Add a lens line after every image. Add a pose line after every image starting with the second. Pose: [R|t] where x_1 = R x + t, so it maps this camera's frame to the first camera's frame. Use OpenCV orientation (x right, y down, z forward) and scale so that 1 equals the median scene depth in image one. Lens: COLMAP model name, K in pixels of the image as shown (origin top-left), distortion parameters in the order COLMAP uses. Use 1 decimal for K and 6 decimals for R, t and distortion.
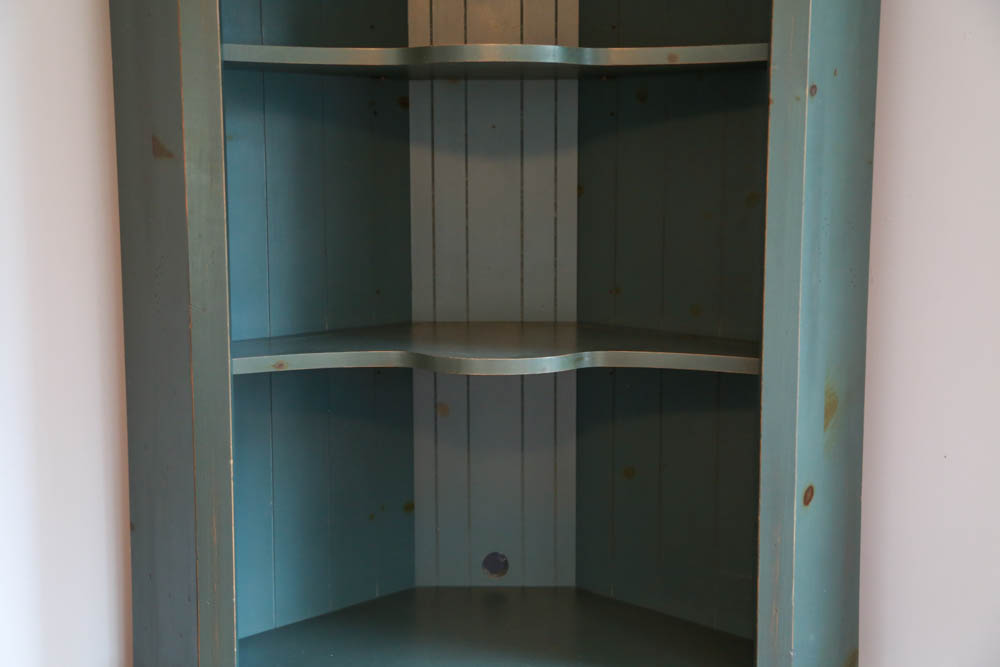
lens RADIAL K [[1426.5, 0, 500.0], [0, 1426.5, 333.5], [0, 0, 1]] dist [0.010692, 0.012217]
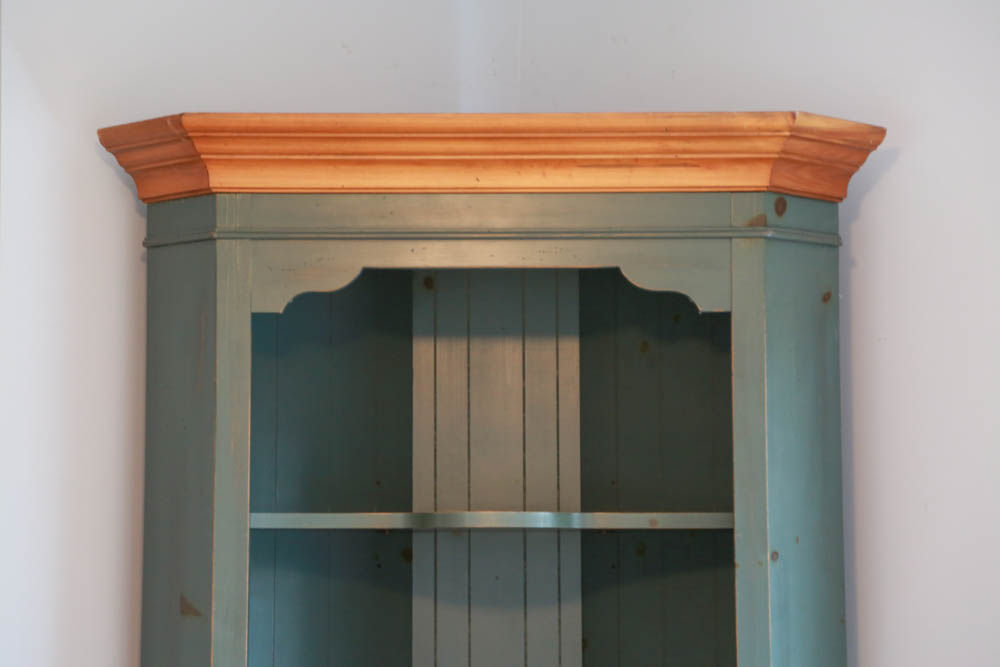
lens RADIAL K [[2639.9, 0, 500.0], [0, 2639.9, 333.5], [0, 0, 1]] dist [0.542365, 0.394294]
pose [[0.999709, -0.000902, -0.024099, 0.052055], [-0.004201, 0.977505, -0.210870, 0.095977], [0.023747, 0.210910, 0.977217, -1.031435]]
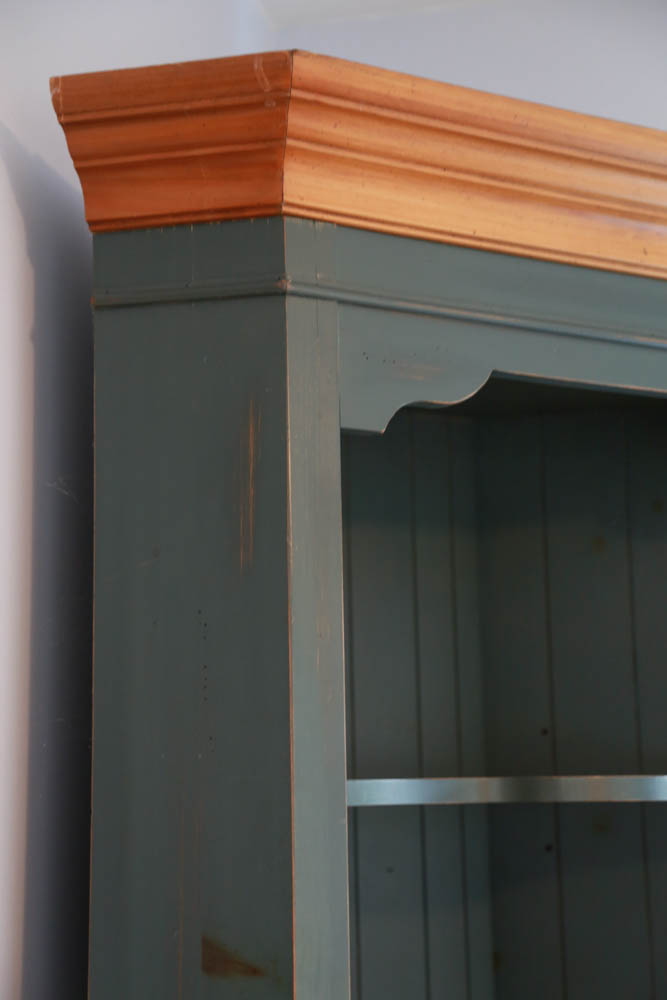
lens RADIAL K [[1779.6, 0, 333.5], [0, 1779.6, 500.0], [0, 0, 1]] dist [0.211001, -0.030458]
pose [[0.853468, 0.066592, 0.516873, -0.595578], [0.083828, 0.961346, -0.262274, -0.113375], [-0.514359, 0.267171, 0.814896, 0.327388]]
